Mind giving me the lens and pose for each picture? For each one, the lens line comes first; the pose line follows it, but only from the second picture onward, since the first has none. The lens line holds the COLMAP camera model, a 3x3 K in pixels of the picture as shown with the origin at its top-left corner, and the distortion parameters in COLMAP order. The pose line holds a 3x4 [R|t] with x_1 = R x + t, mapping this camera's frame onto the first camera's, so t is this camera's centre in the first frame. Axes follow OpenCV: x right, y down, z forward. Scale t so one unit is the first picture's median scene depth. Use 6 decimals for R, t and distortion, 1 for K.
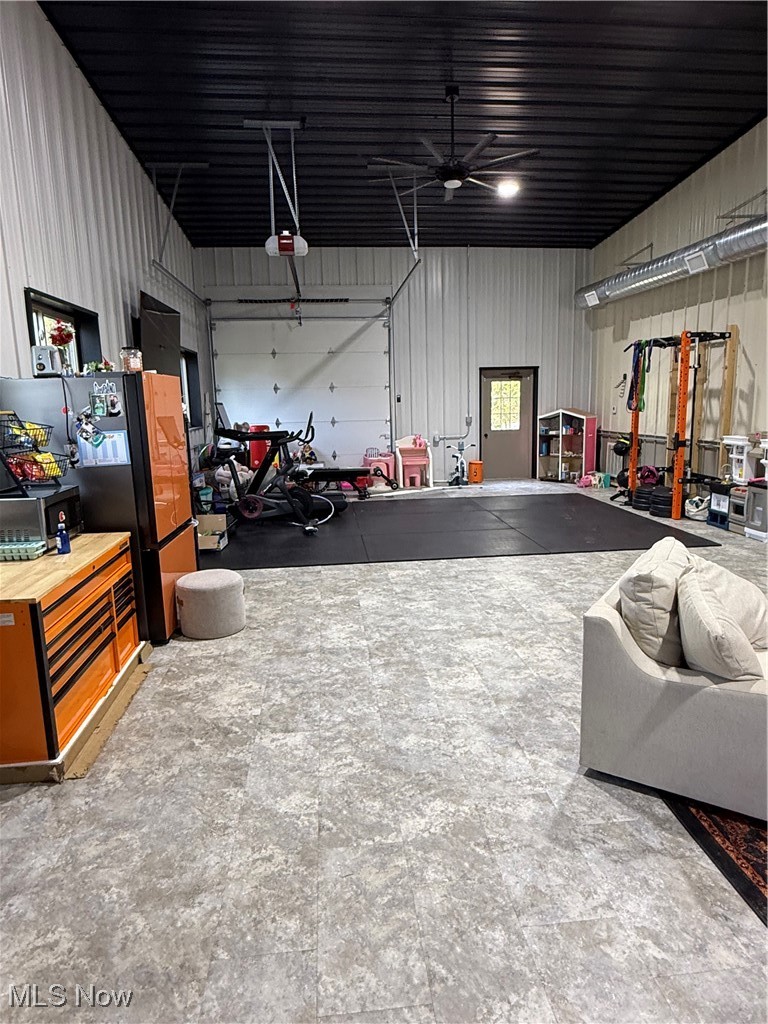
lens RADIAL K [[616.4, 0, 383.6], [0, 616.4, 512.1], [0, 0, 1]] dist [-0.002017, 0.002862]
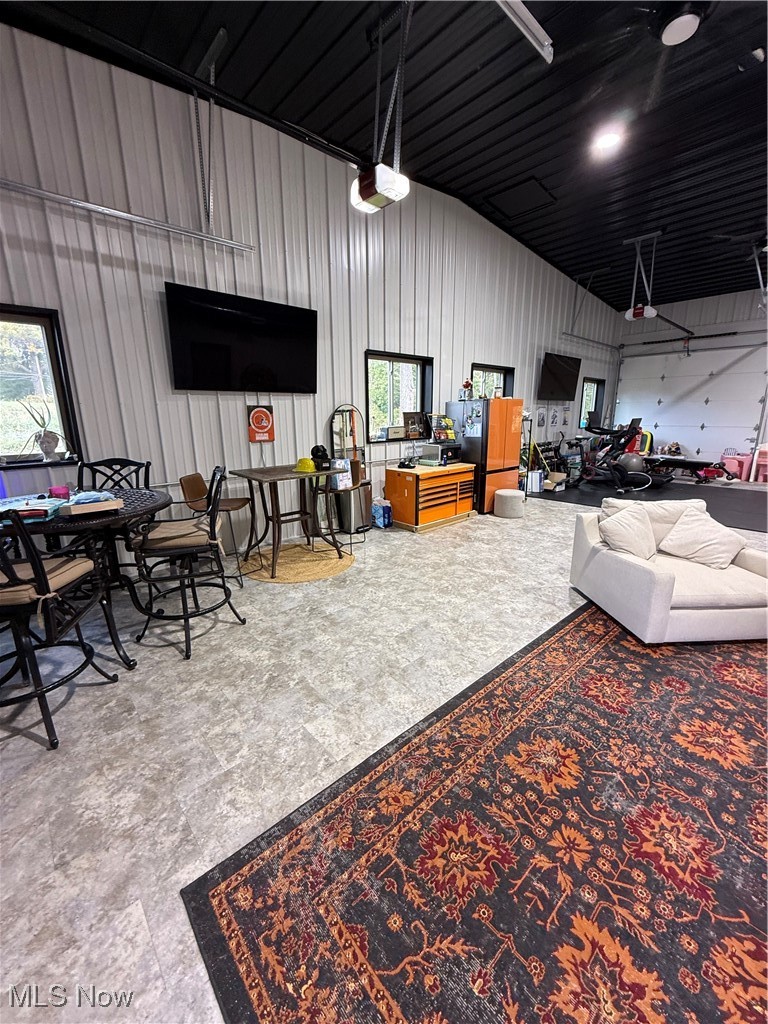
lens RADIAL K [[408.3, 0, 386.0], [0, 408.3, 509.2], [0, 0, 1]] dist [0.000094, -0.000047]
pose [[0.602135, 0.203126, -0.772122, 0.373624], [-0.151224, 0.978605, 0.139515, 0.018617], [0.783942, 0.032757, 0.619970, -0.161957]]
